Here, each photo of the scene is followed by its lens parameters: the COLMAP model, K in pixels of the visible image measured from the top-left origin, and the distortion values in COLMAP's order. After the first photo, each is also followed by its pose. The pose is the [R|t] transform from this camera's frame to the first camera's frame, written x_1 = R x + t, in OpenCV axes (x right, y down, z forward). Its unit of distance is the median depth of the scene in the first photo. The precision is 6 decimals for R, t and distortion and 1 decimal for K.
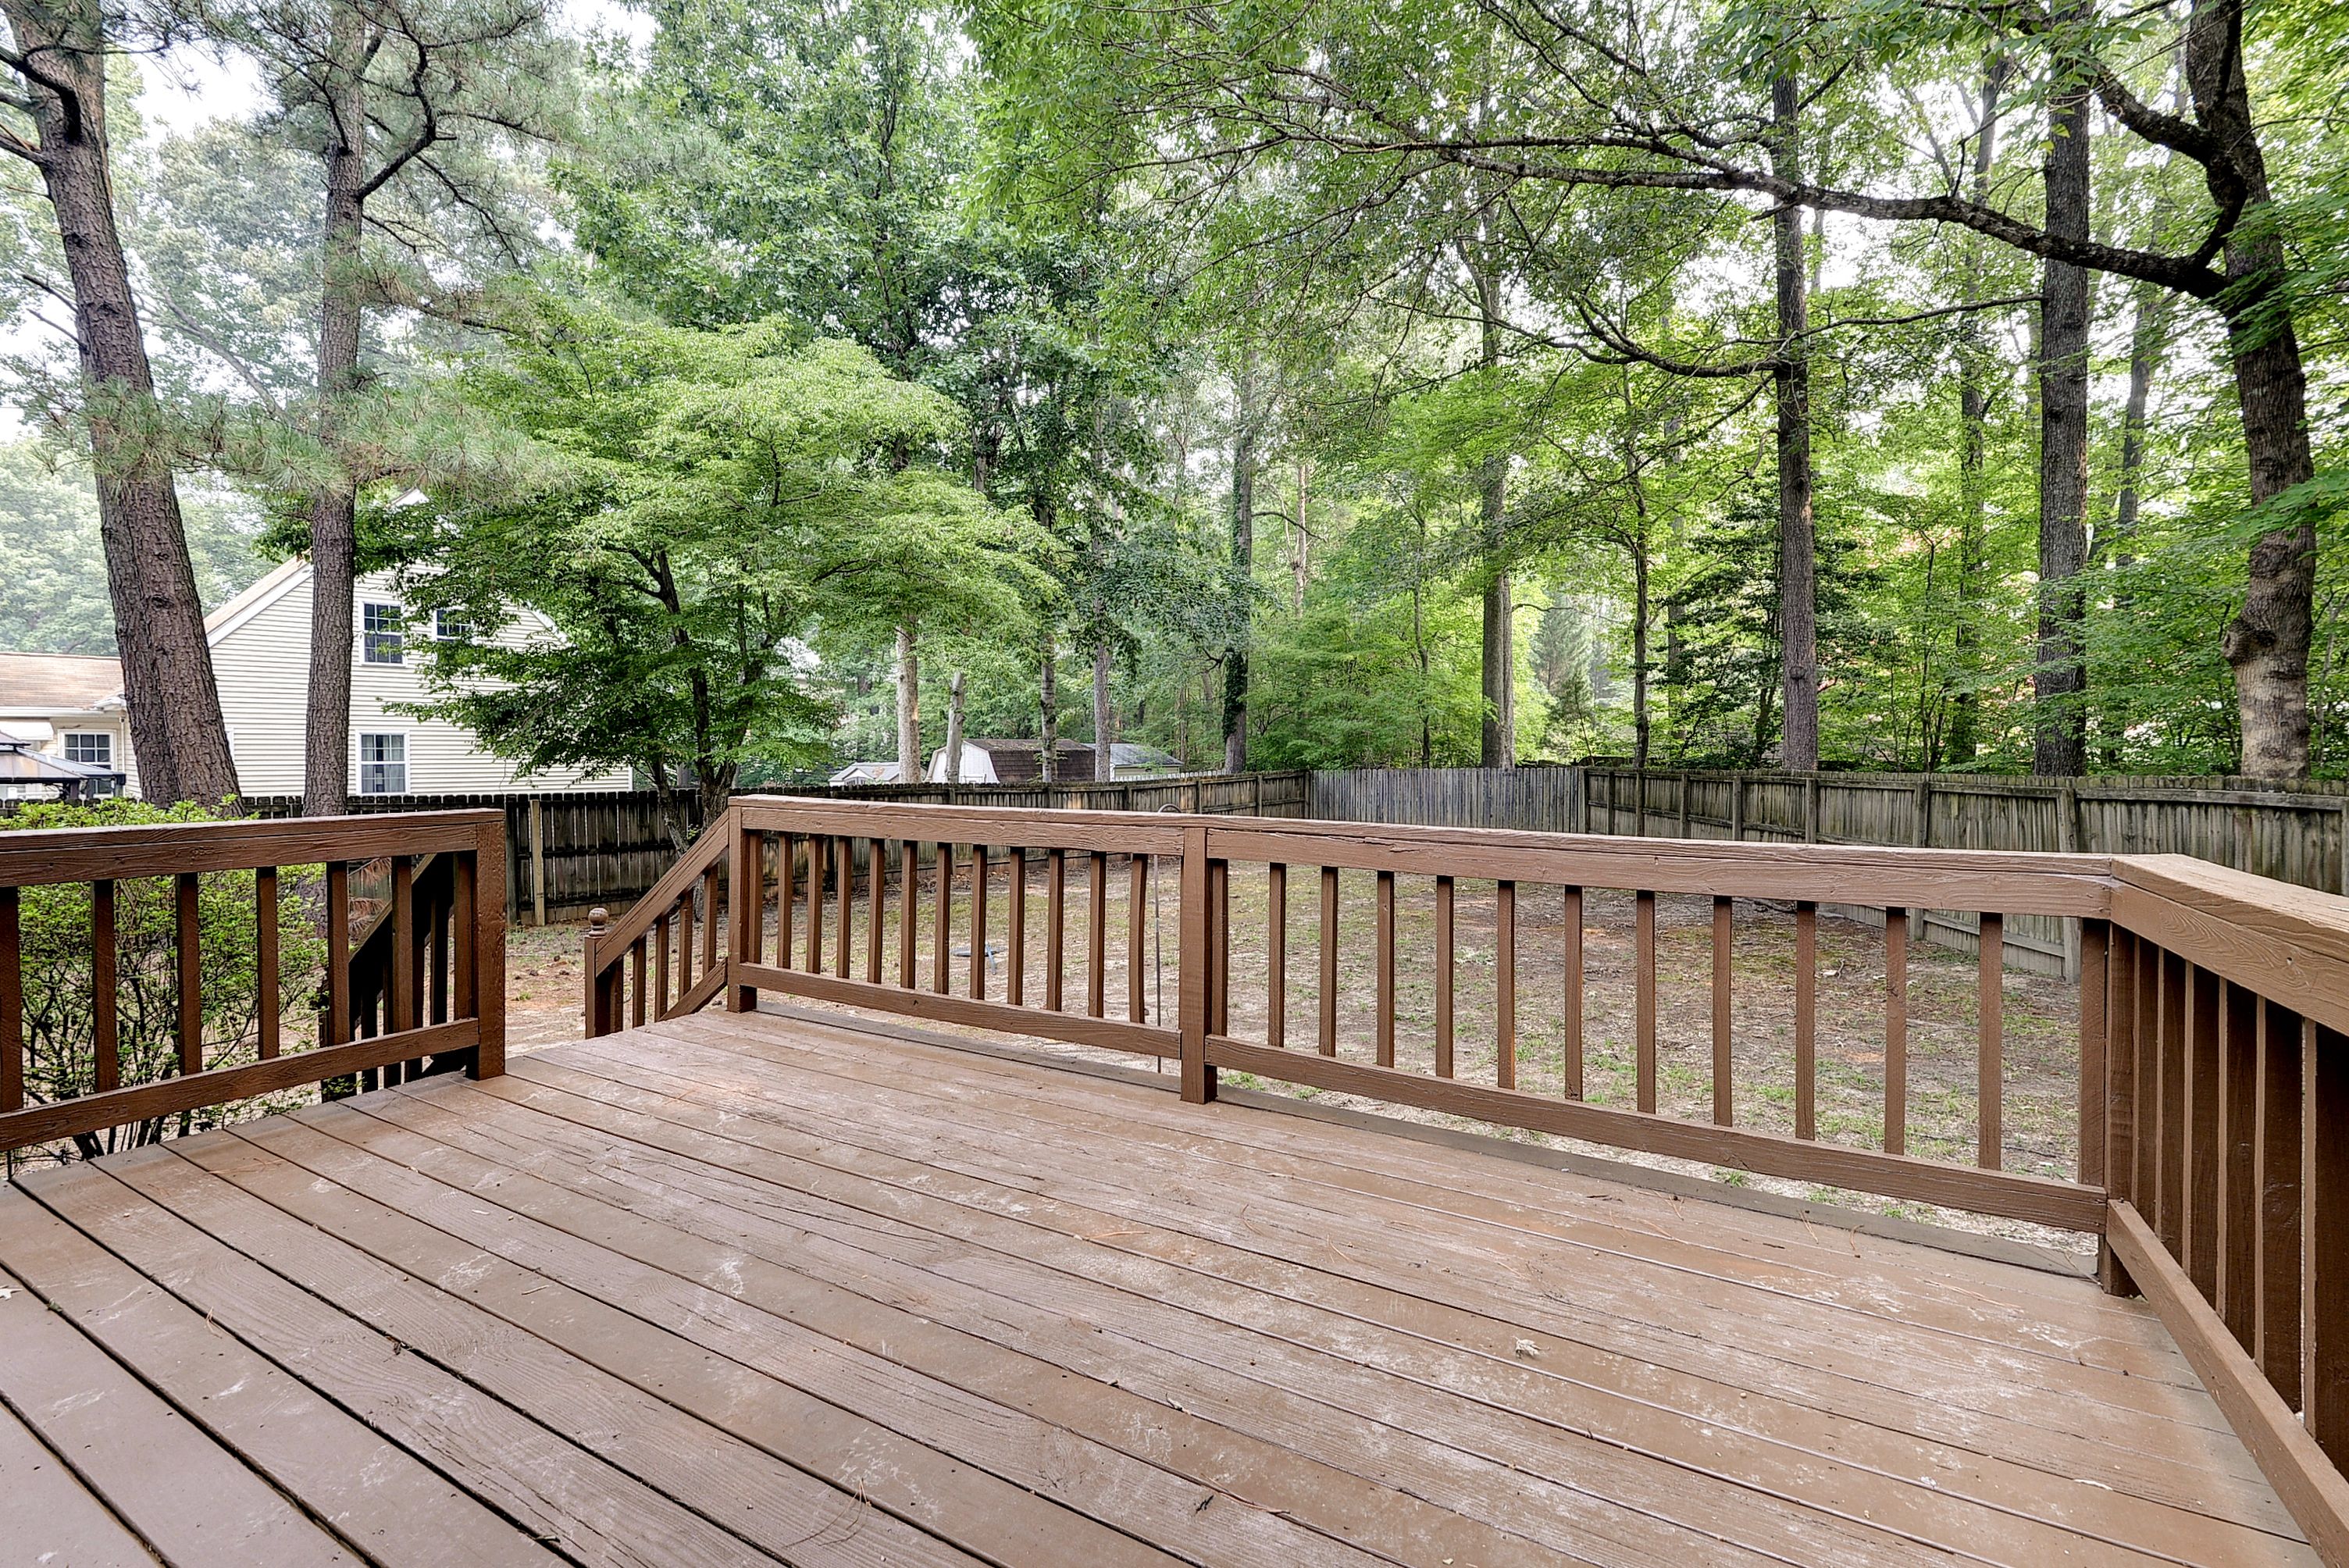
lens RADIAL K [[1093.5, 0, 1174.5], [0, 1093.5, 784.0], [0, 0, 1]] dist [0.017224, -0.000344]
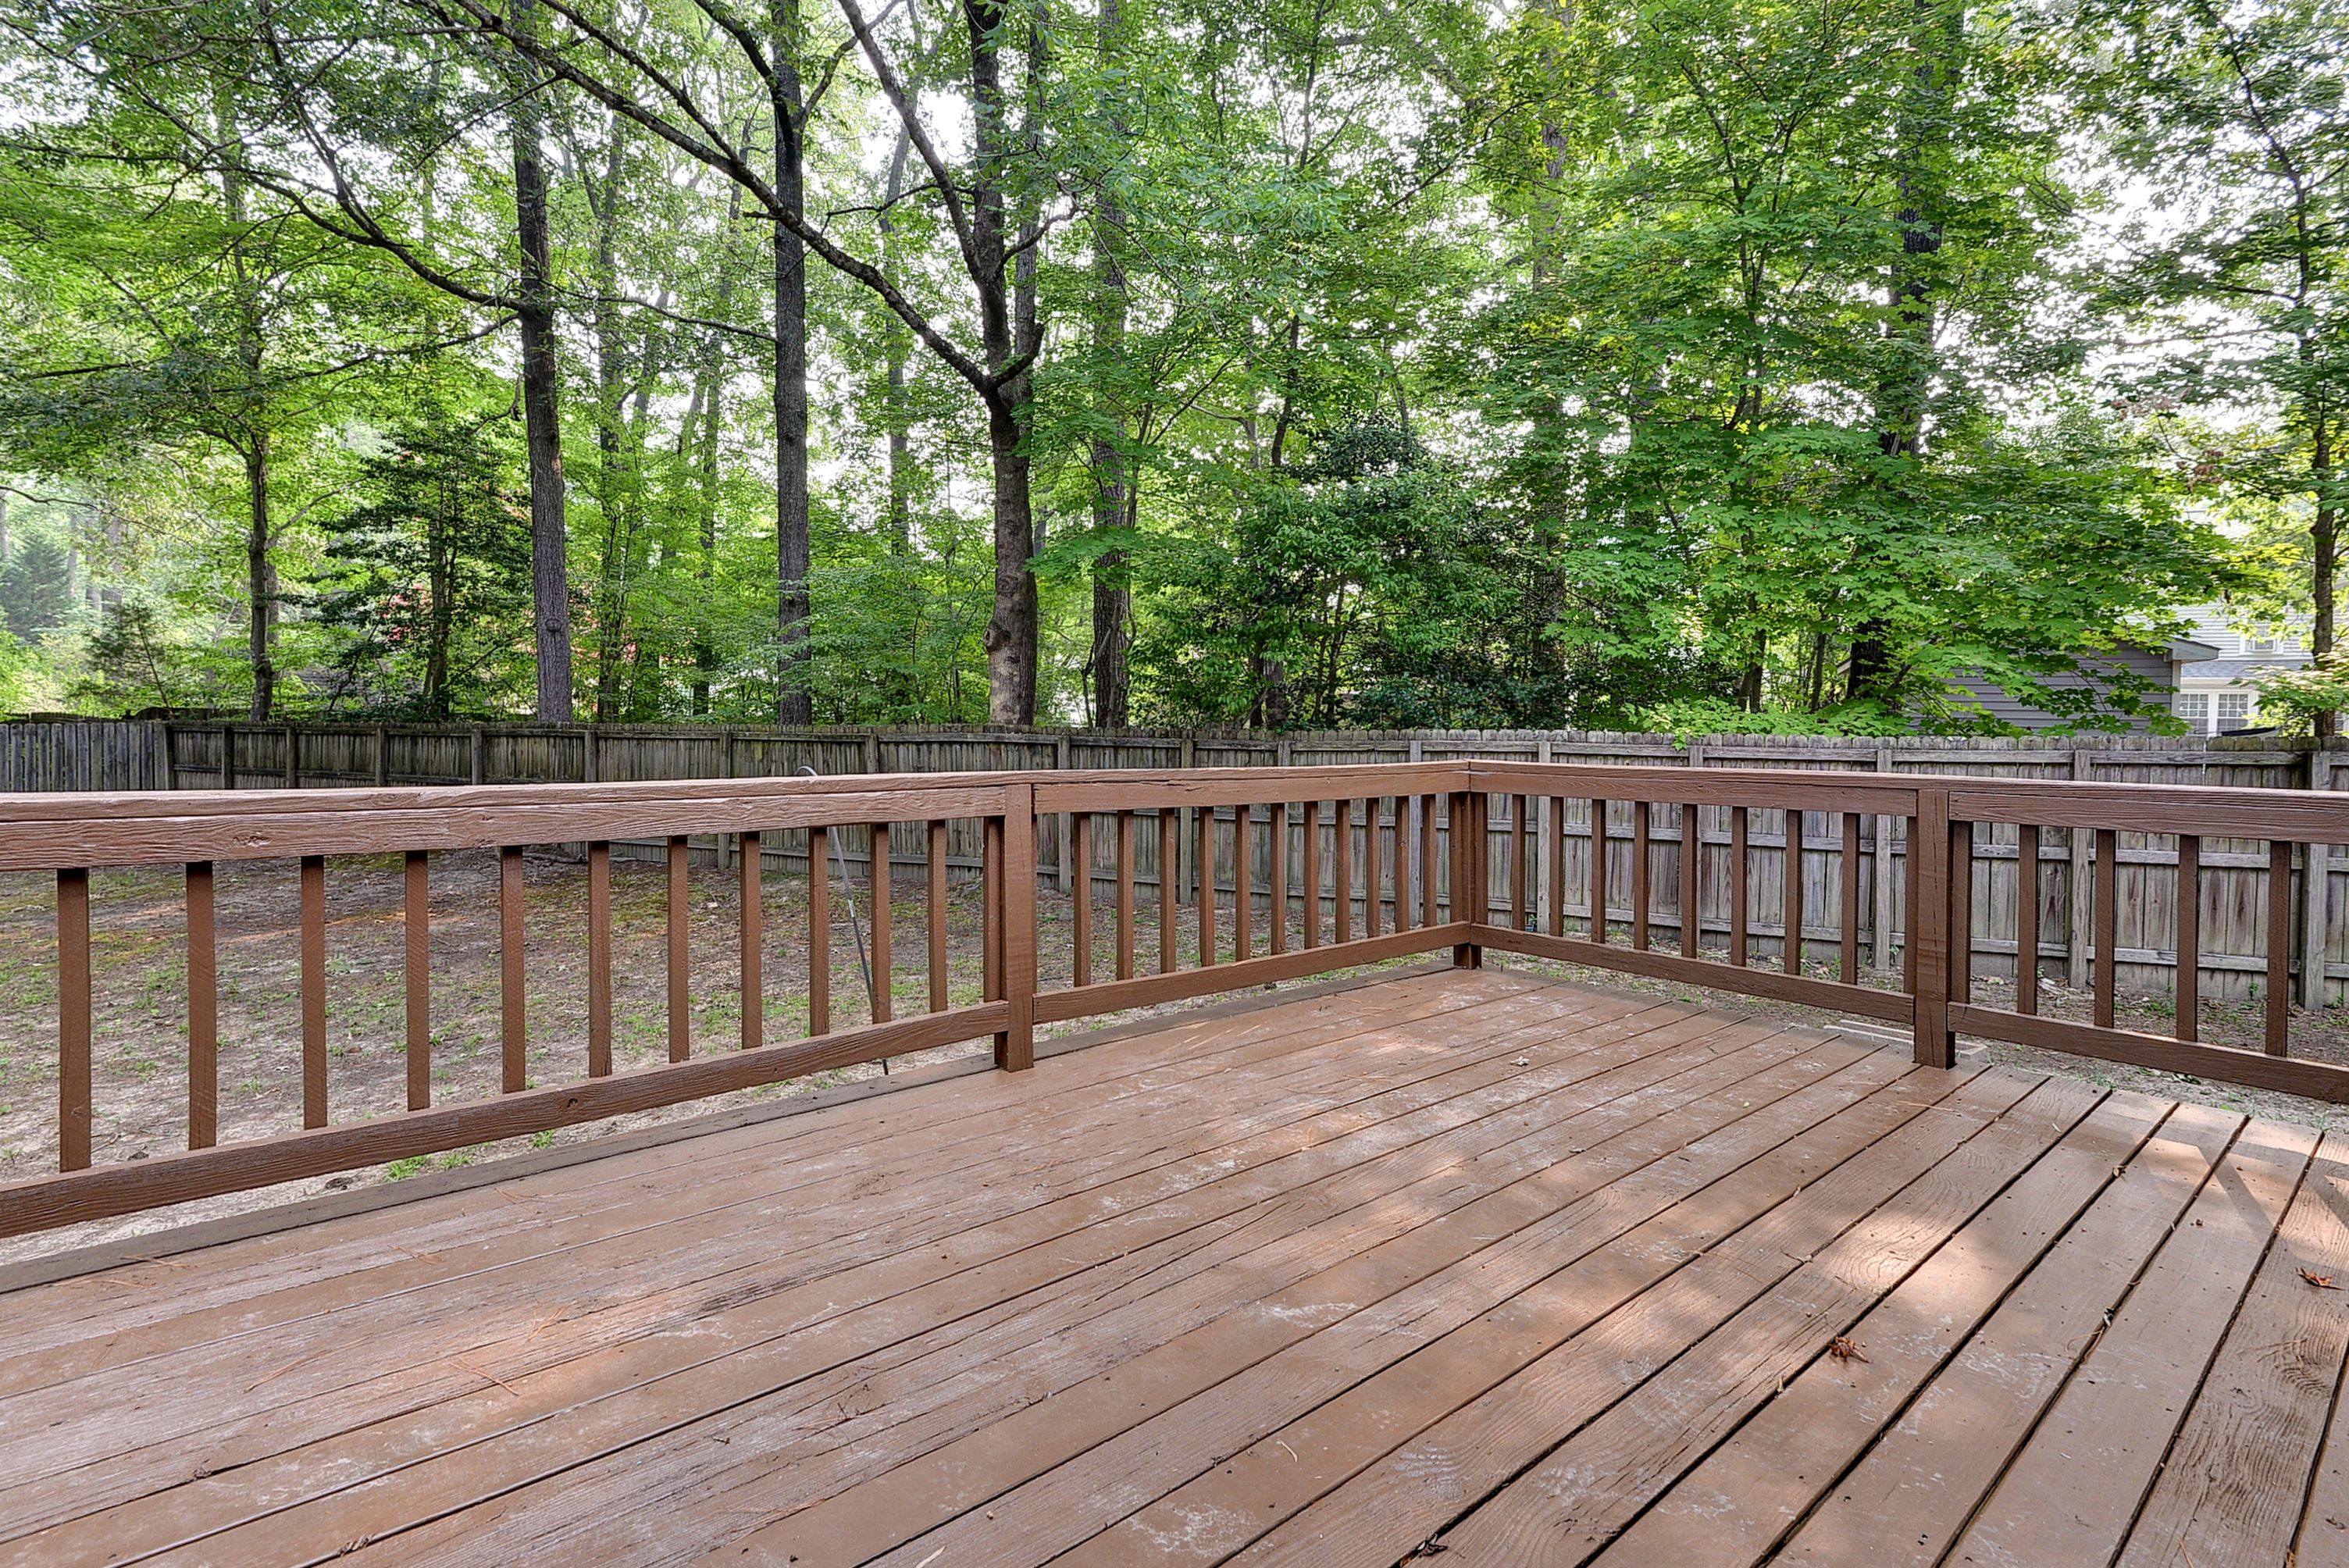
lens RADIAL K [[1094.4, 0, 1196.4], [0, 1094.4, 727.6], [0, 0, 1]] dist [0.024064, -0.013870]
pose [[0.324434, -0.012458, 0.945826, -0.929626], [0.019815, 0.999783, 0.006372, -0.013947], [-0.945701, 0.016674, 0.324610, 0.593764]]
